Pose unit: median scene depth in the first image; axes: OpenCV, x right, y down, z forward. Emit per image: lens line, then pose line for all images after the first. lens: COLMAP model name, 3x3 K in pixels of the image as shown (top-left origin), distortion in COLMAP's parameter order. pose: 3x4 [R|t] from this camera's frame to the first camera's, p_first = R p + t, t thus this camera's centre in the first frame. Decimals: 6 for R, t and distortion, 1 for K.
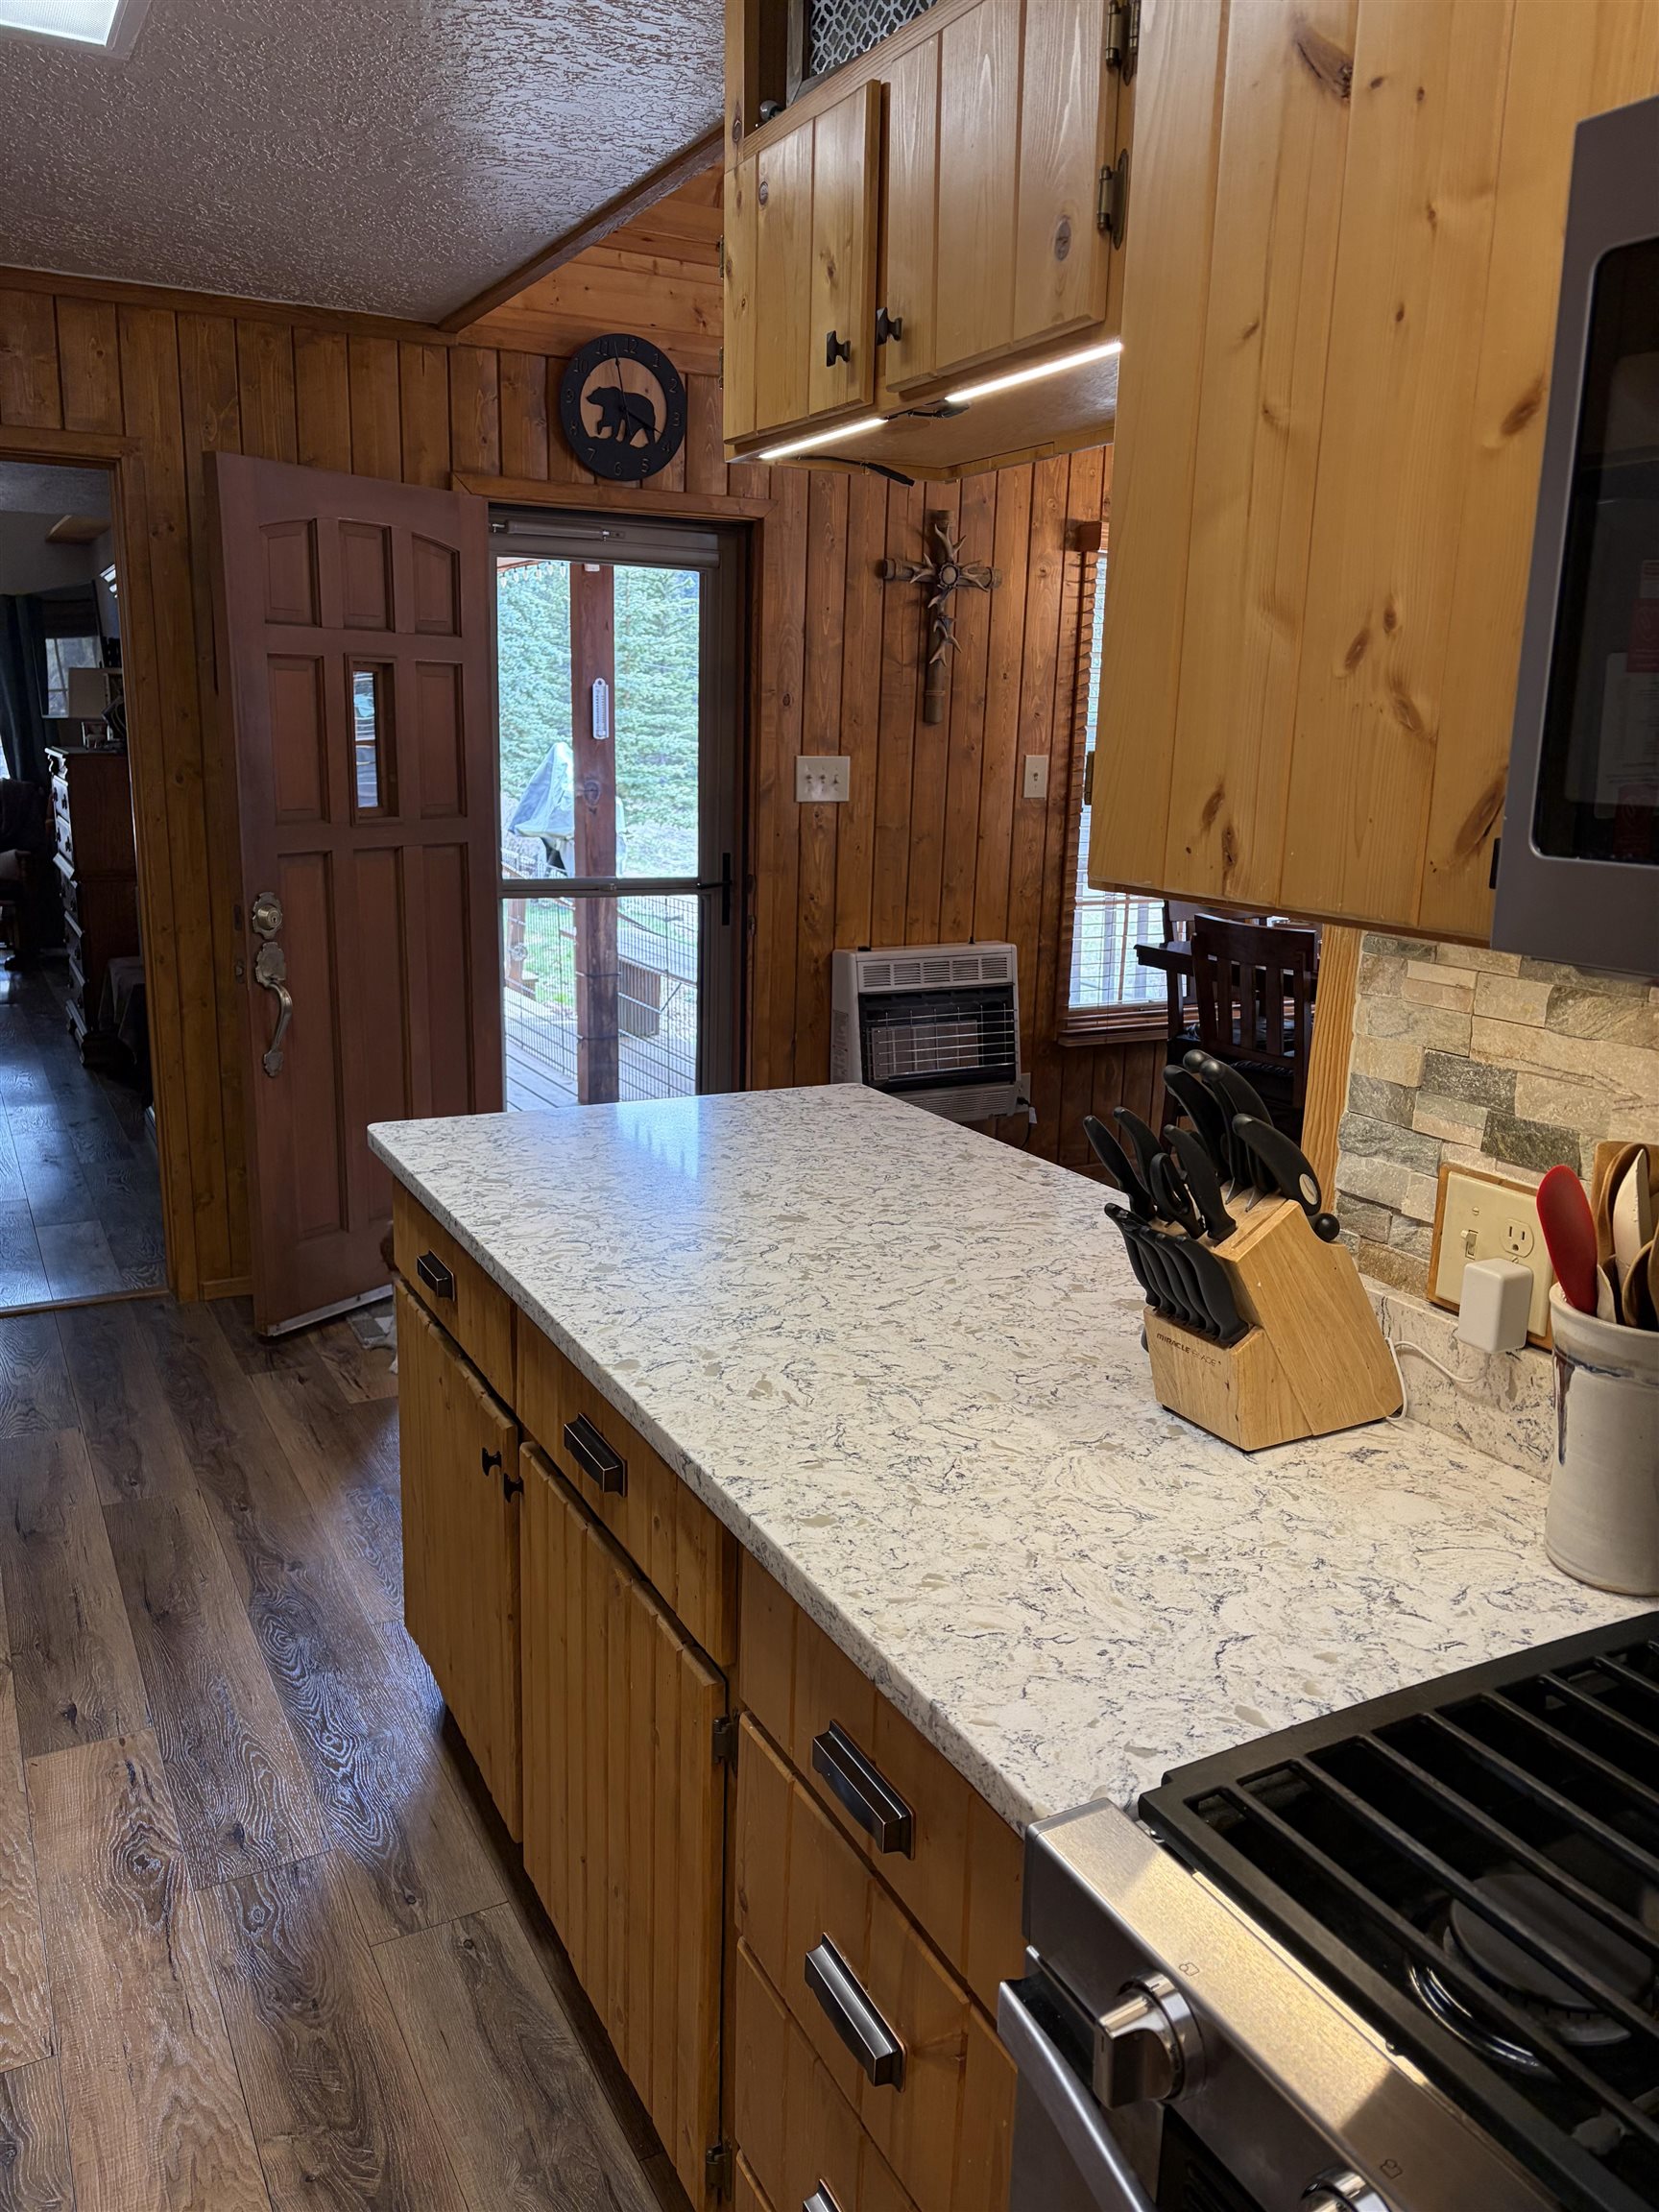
lens RADIAL K [[1658.2, 0, 834.3], [0, 1658.2, 1108.4], [0, 0, 1]] dist [0.053881, -0.056925]
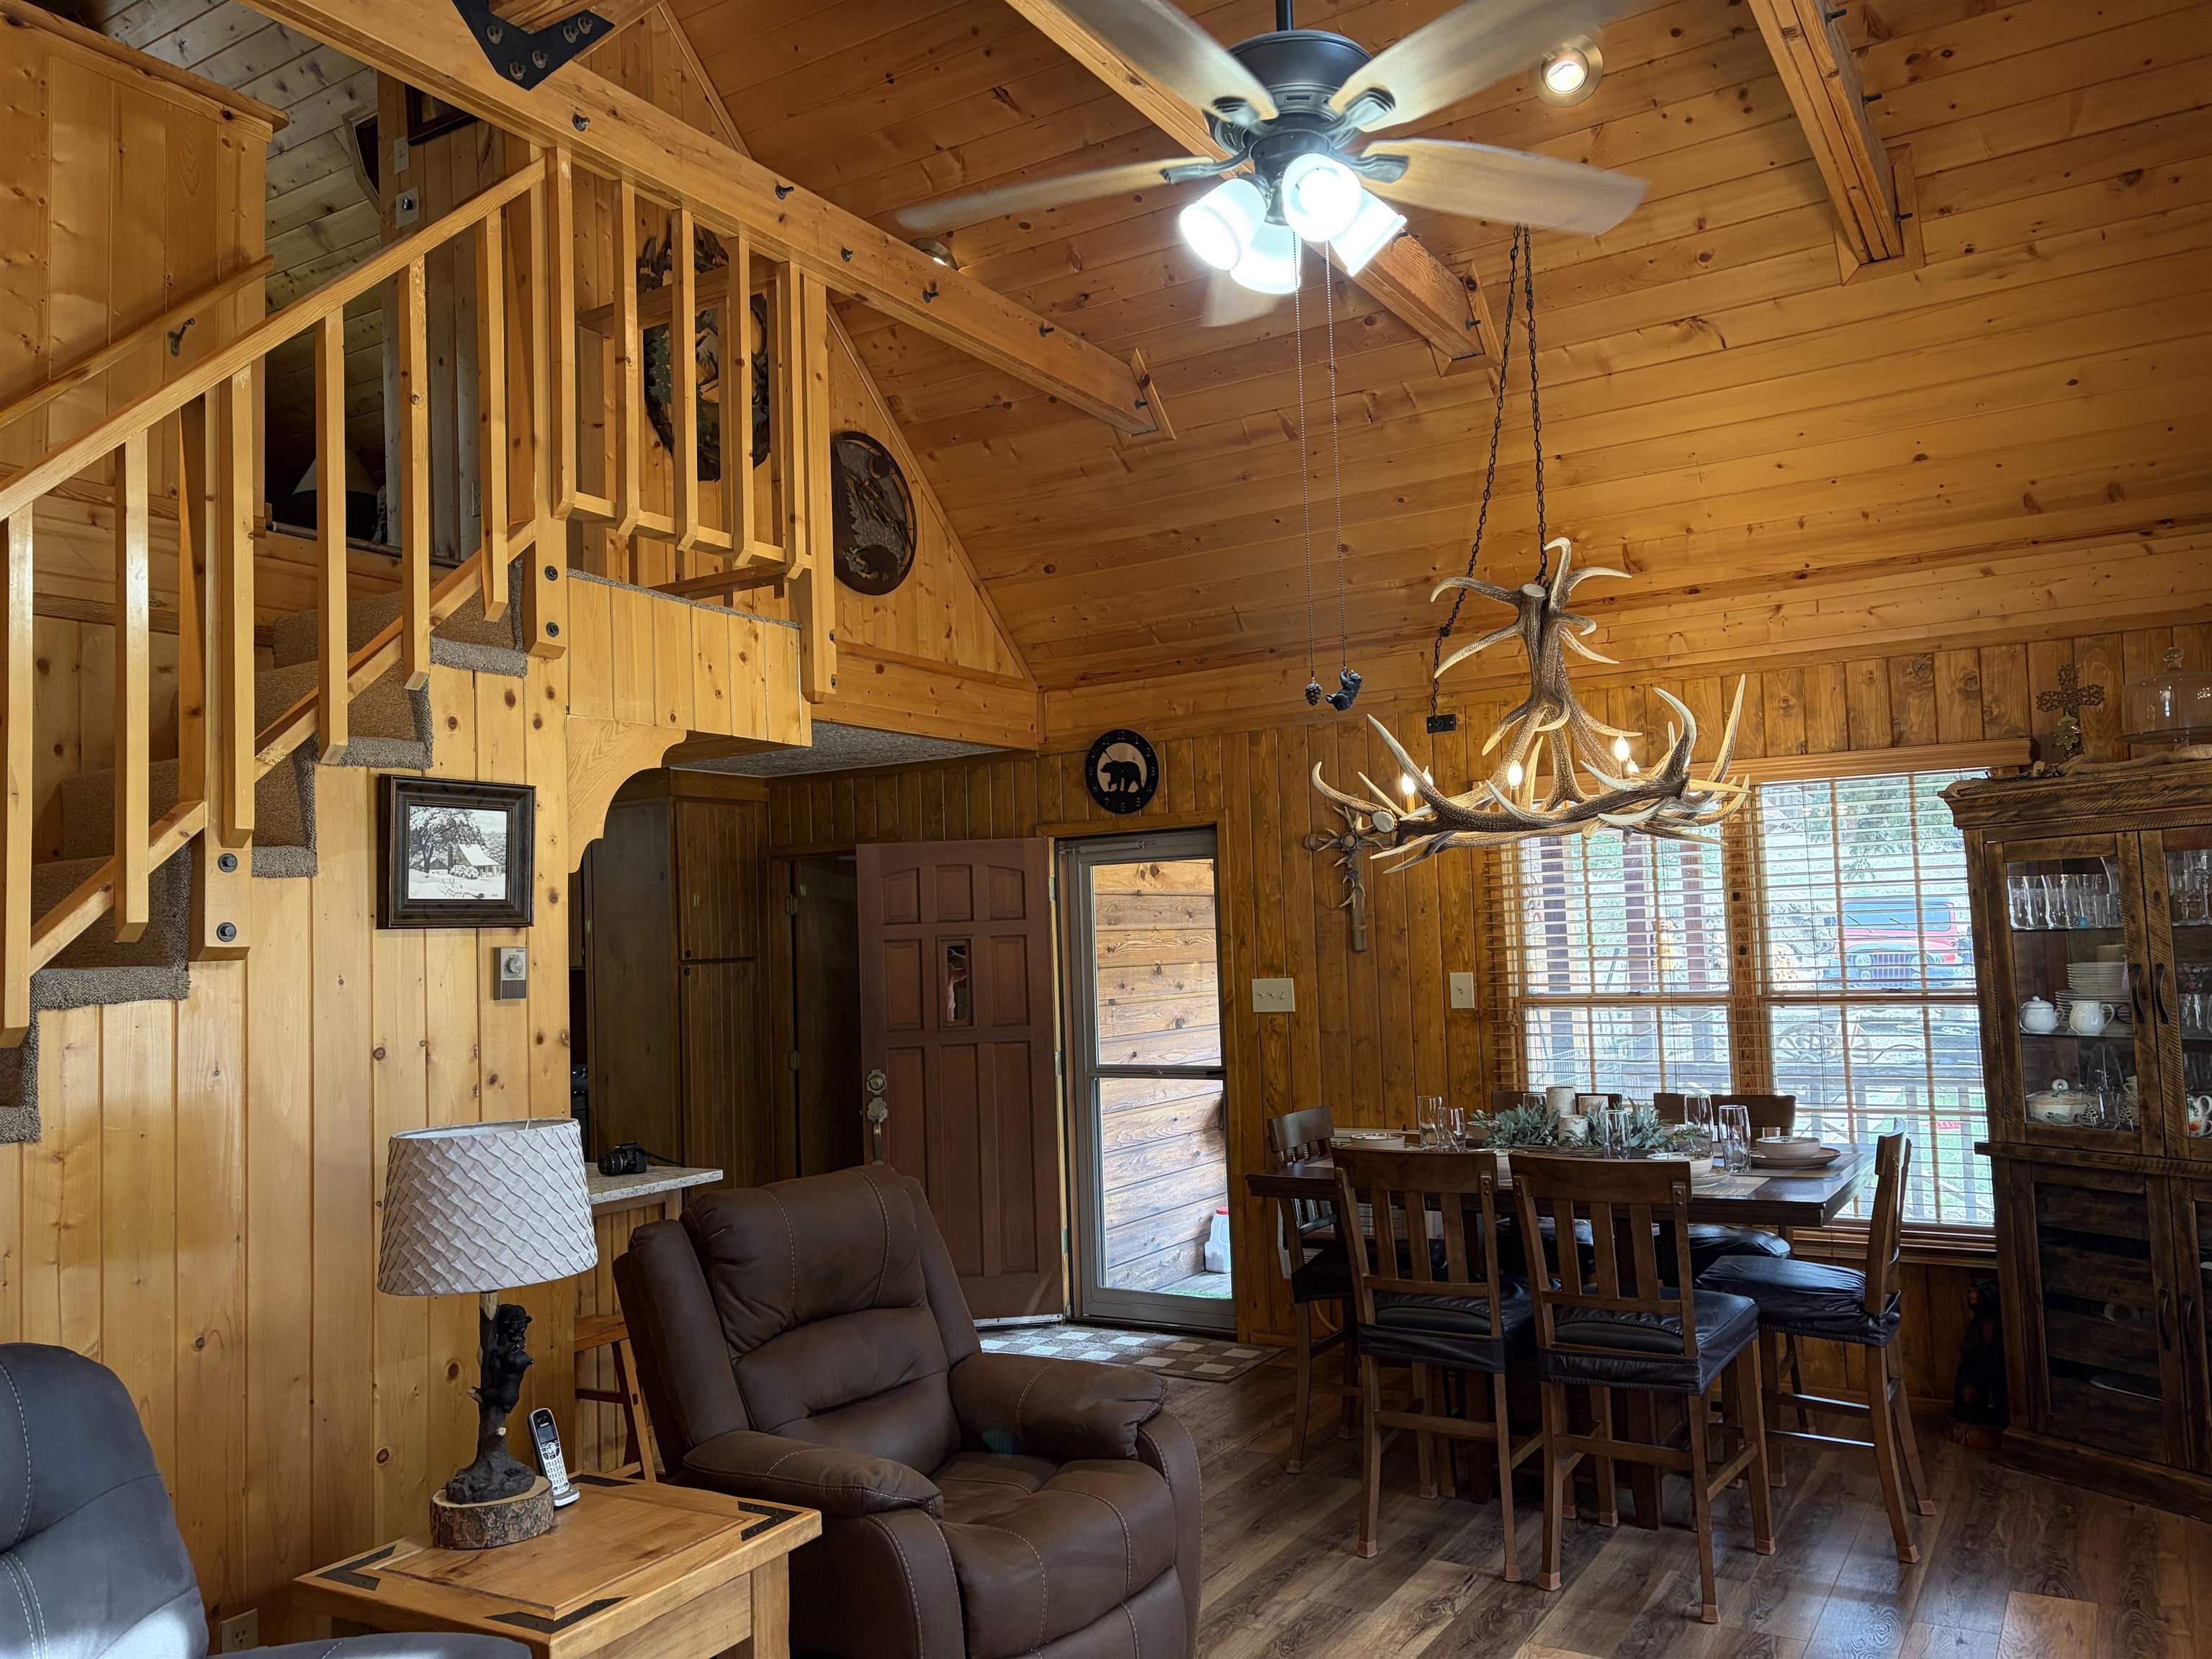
lens RADIAL K [[1658.2, 0, 1114.9], [0, 1658.2, 837.7], [0, 0, 1]] dist [0.053881, -0.056925]
pose [[0.494042, -0.097597, -0.863943, 1.779395], [-0.153250, 0.968347, -0.197026, -0.062644], [0.855825, 0.229739, 0.463447, 0.393584]]
